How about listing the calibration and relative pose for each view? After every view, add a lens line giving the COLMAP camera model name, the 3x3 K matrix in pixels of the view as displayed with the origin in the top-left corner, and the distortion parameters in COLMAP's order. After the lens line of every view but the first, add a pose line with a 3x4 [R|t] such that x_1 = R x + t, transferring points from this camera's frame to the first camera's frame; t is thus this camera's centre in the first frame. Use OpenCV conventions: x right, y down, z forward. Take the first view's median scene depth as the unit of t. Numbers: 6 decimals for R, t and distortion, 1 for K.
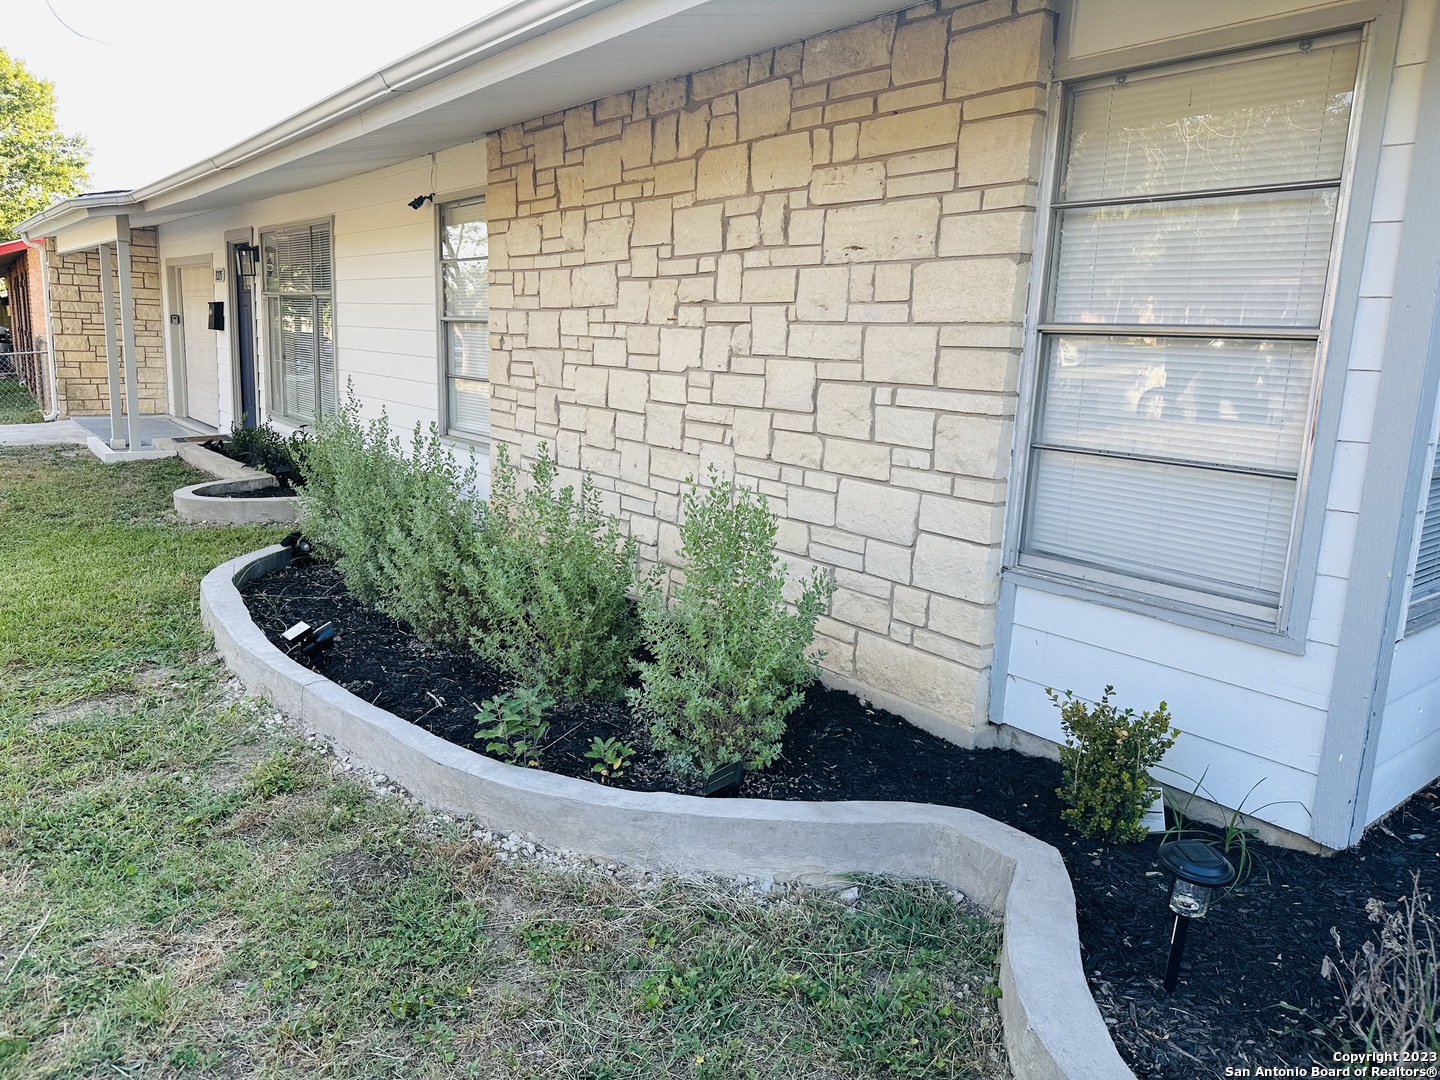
lens RADIAL K [[1014.4, 0, 720.3], [0, 1014.4, 537.1], [0, 0, 1]] dist [0.003488, 0.000455]
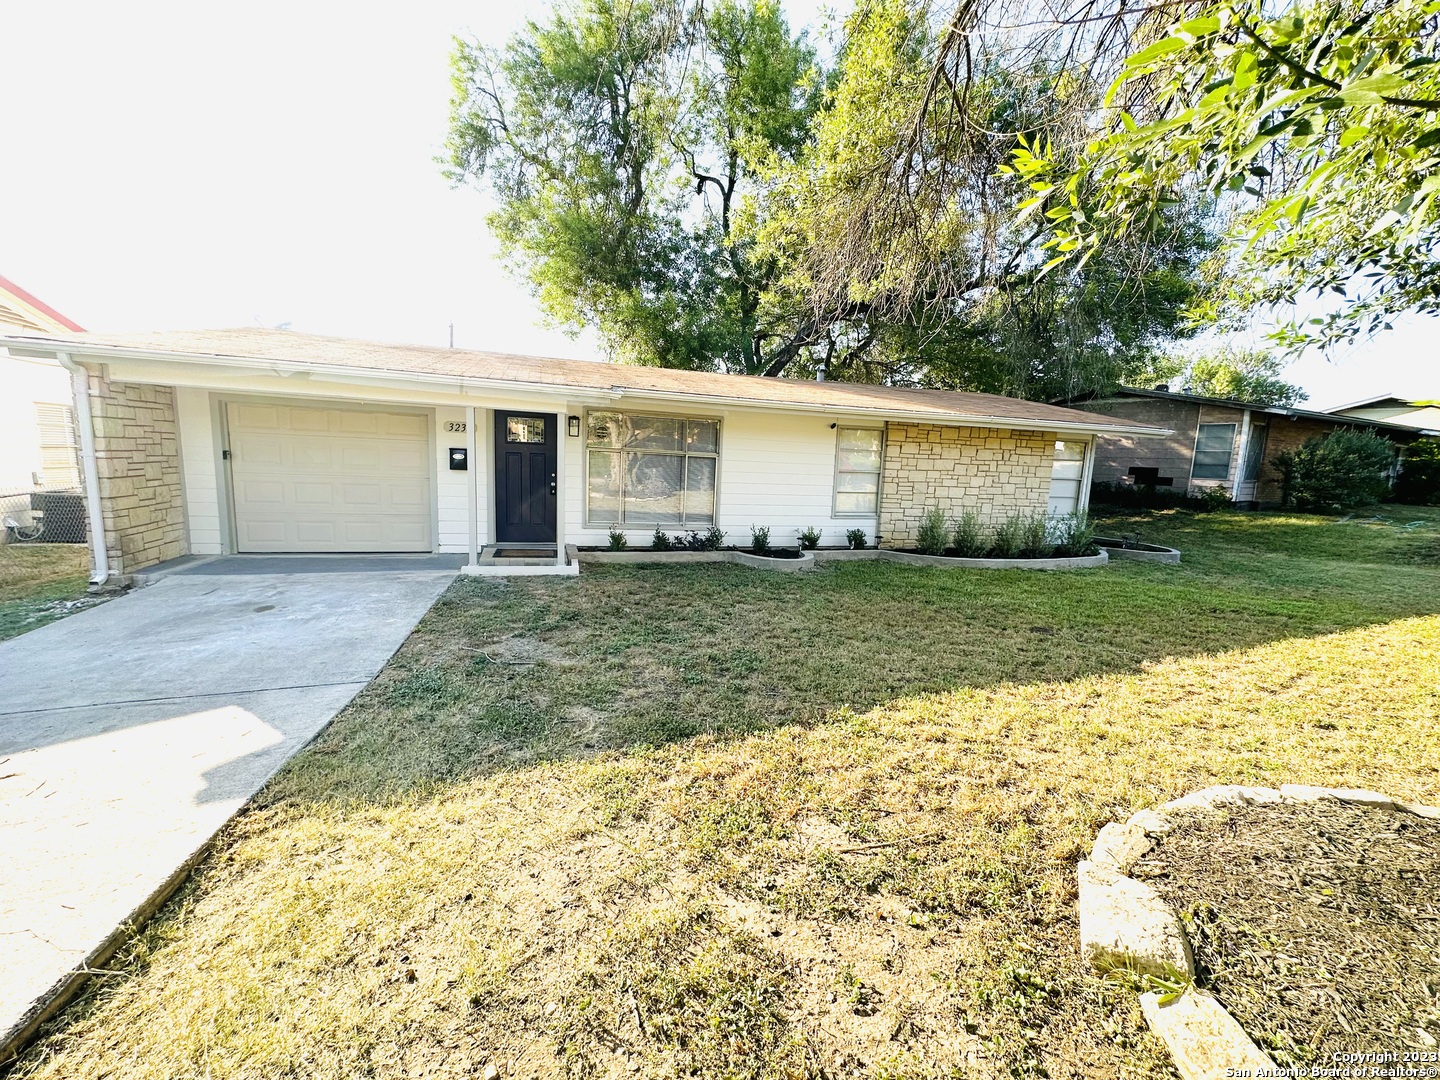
lens RADIAL K [[573.1, 0, 720.4], [0, 573.1, 540.4], [0, 0, 1]] dist [-0.007239, 0.000739]
pose [[0.364218, -0.159693, 0.917520, -2.637456], [0.150797, 0.982301, 0.111107, -0.369885], [-0.919024, 0.097892, 0.381853, 1.094506]]
